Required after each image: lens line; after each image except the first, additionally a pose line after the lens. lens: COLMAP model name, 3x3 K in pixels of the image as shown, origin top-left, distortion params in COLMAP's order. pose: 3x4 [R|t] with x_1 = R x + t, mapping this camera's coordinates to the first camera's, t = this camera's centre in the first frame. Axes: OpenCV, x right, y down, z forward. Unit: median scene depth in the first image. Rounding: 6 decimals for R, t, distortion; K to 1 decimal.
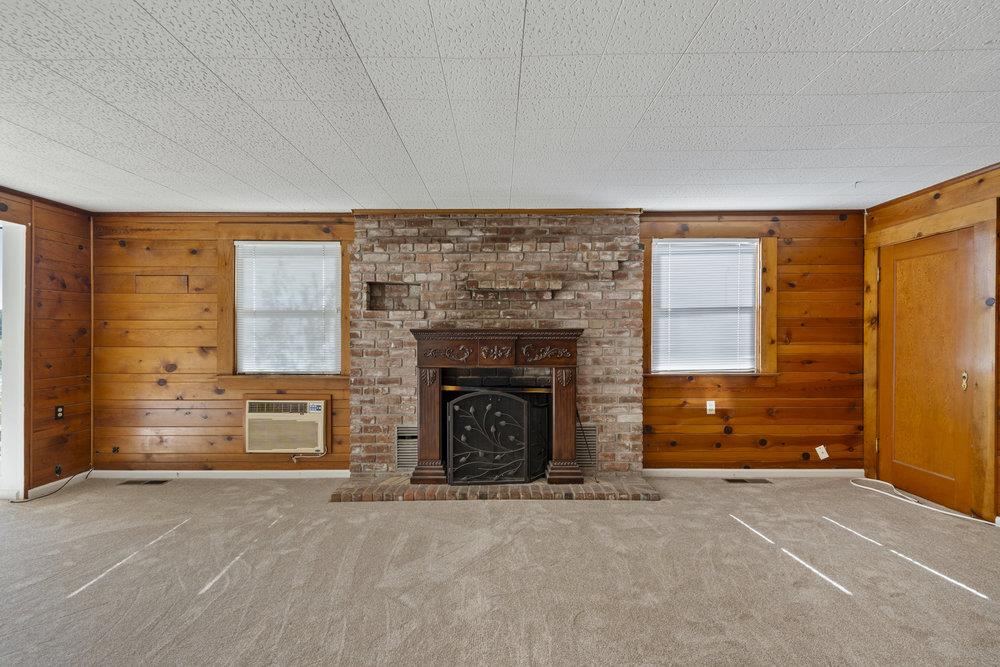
lens RADIAL K [[455.3, 0, 500.0], [0, 455.3, 333.5], [0, 0, 1]] dist [-0.003605, -0.000135]
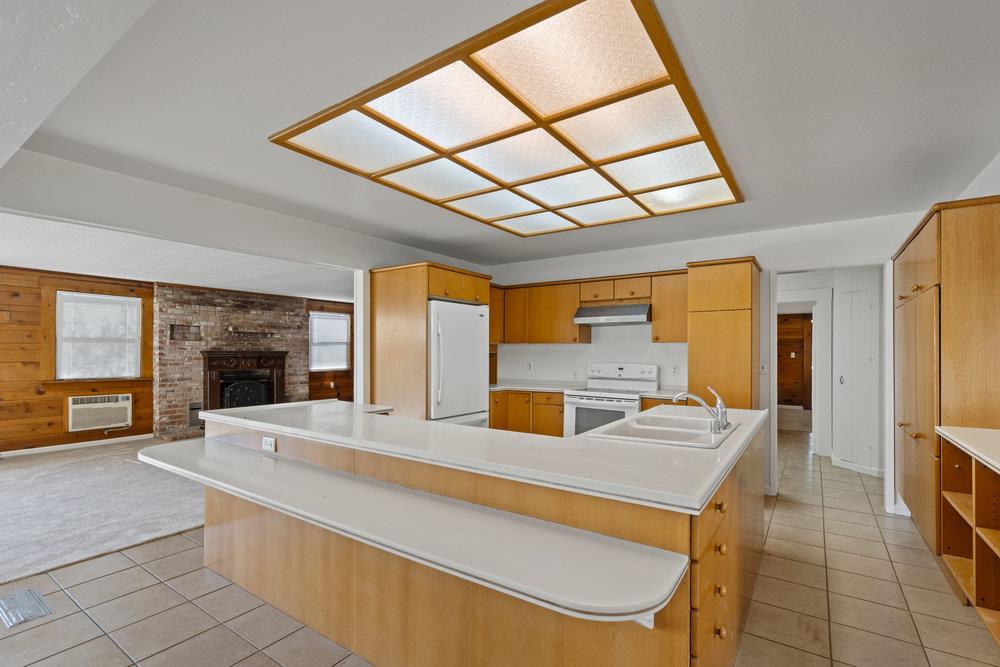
lens RADIAL K [[460.2, 0, 497.0], [0, 460.2, 354.8], [0, 0, 1]] dist [-0.001435, -0.000152]
pose [[0.564802, -0.001035, 0.825226, -1.049618], [-0.001461, 0.999996, 0.002254, 0.000676], [-0.825225, -0.002479, 0.564798, -1.075696]]
